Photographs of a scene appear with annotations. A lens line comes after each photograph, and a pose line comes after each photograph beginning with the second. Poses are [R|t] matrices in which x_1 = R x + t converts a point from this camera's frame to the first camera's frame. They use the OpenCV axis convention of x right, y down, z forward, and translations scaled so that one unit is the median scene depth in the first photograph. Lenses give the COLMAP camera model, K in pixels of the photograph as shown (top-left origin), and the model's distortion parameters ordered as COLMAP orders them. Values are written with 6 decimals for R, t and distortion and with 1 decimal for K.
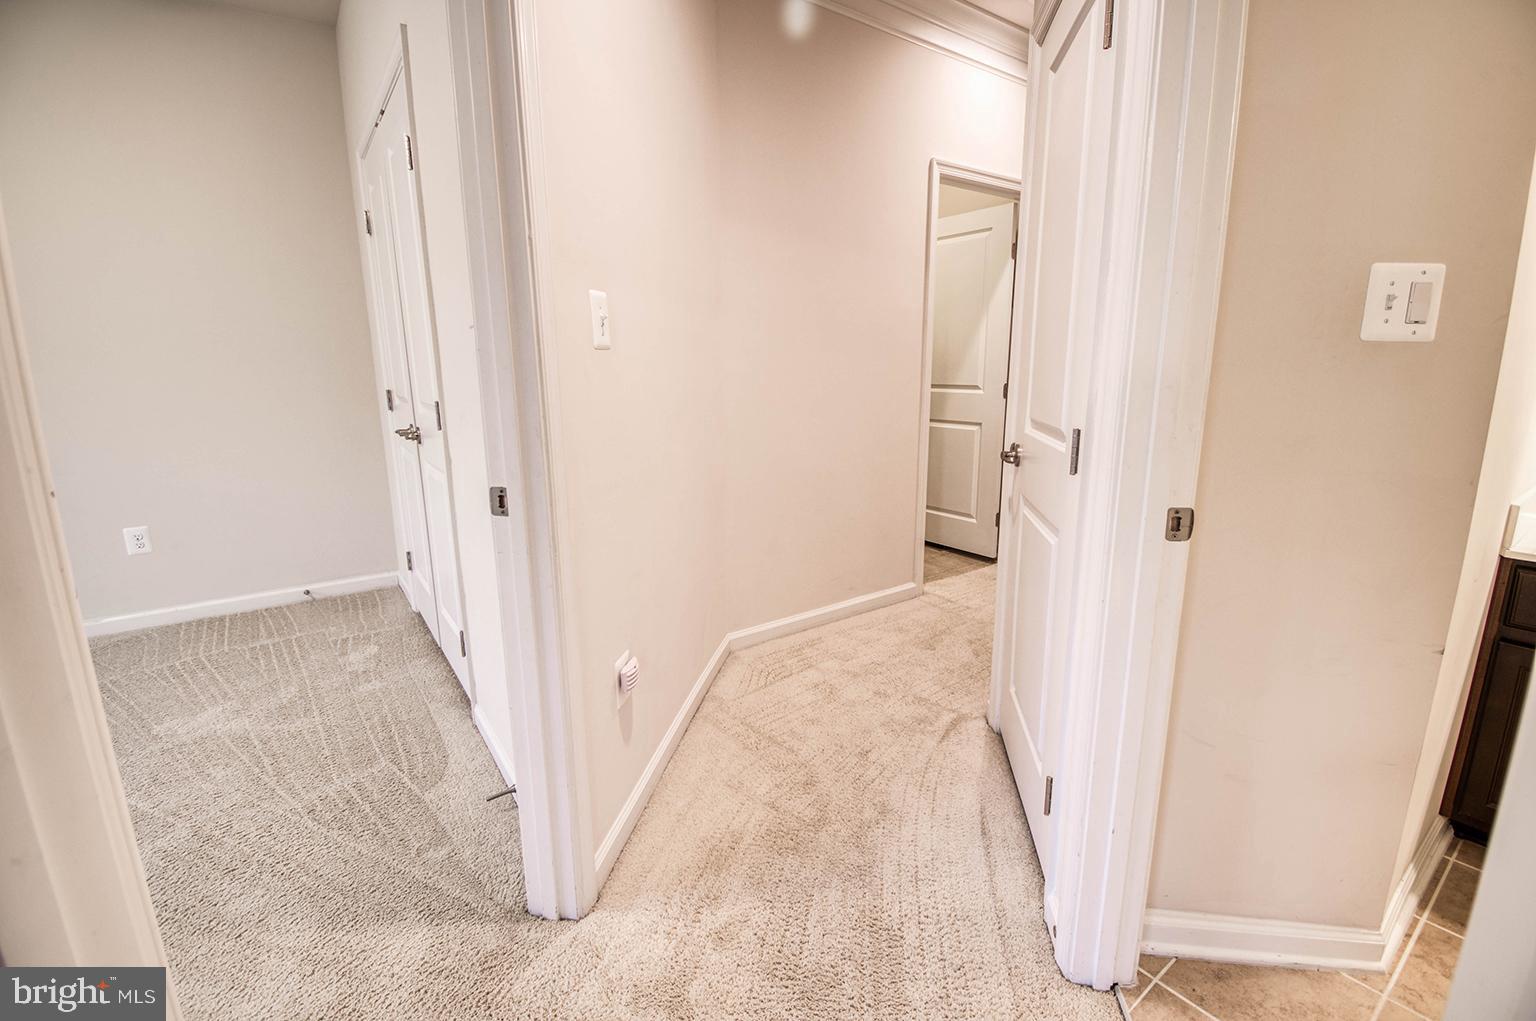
lens RADIAL K [[684.8, 0, 768.0], [0, 684.8, 510.5], [0, 0, 1]] dist [0.000519, -0.000190]
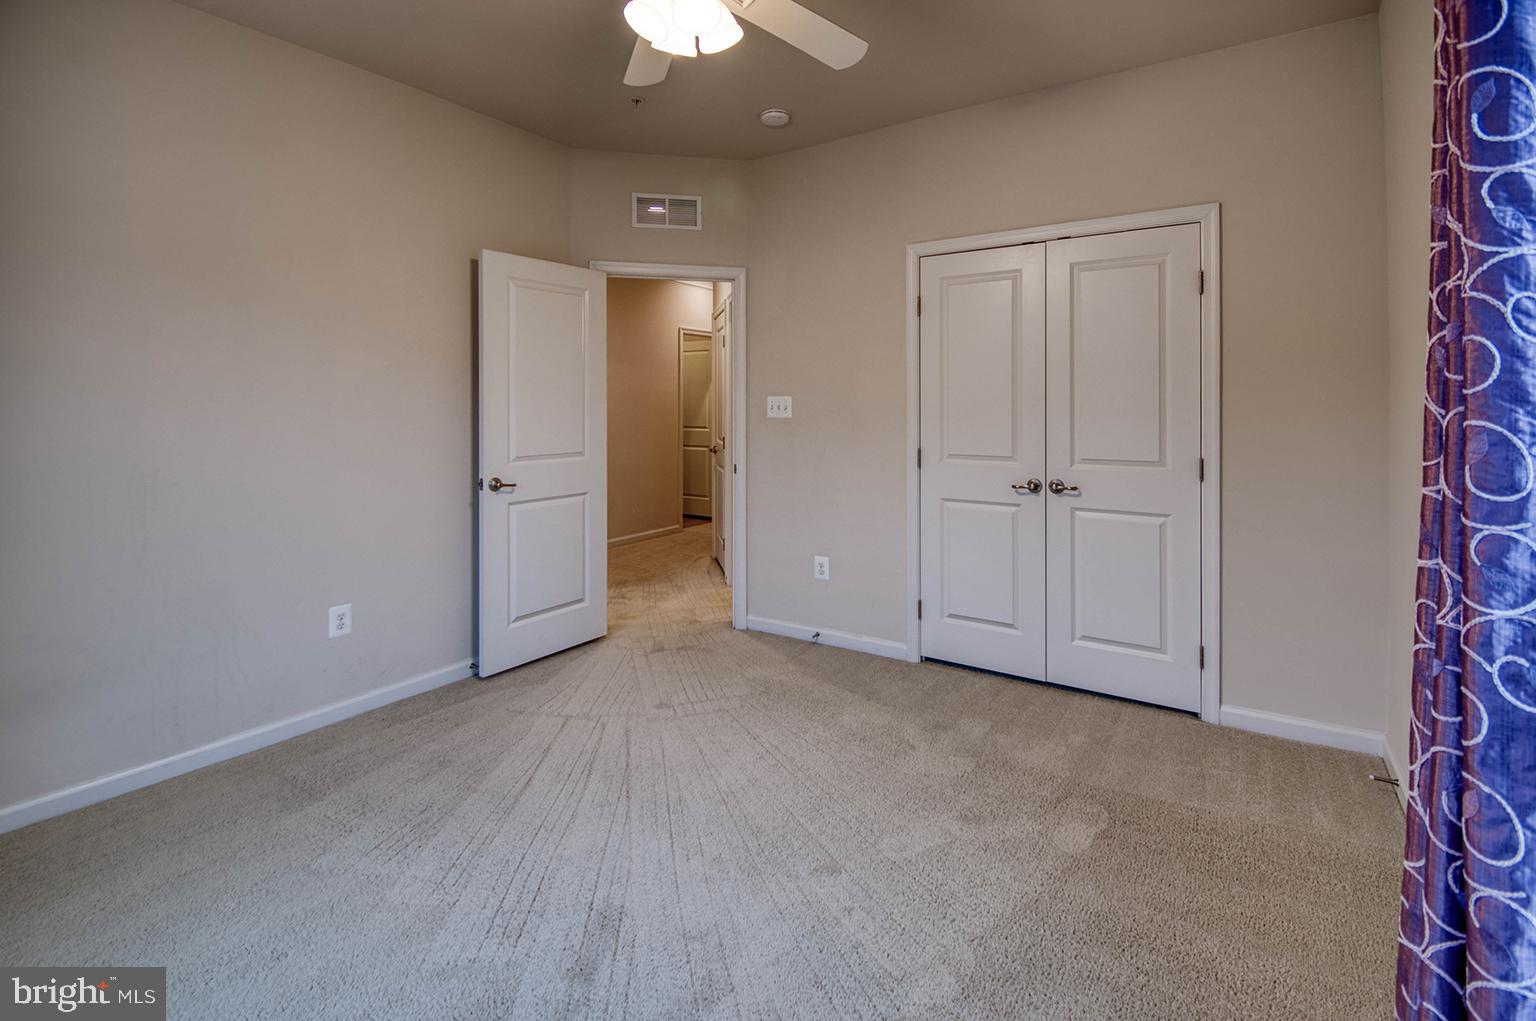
lens RADIAL K [[684.8, 0, 768.0], [0, 684.8, 510.5], [0, 0, 1]] dist [0.000519, -0.000190]
pose [[0.936196, -0.028025, 0.350360, -0.244984], [0.051321, 0.997032, -0.057382, 0.194159], [-0.347713, 0.071702, 0.934856, -0.967767]]
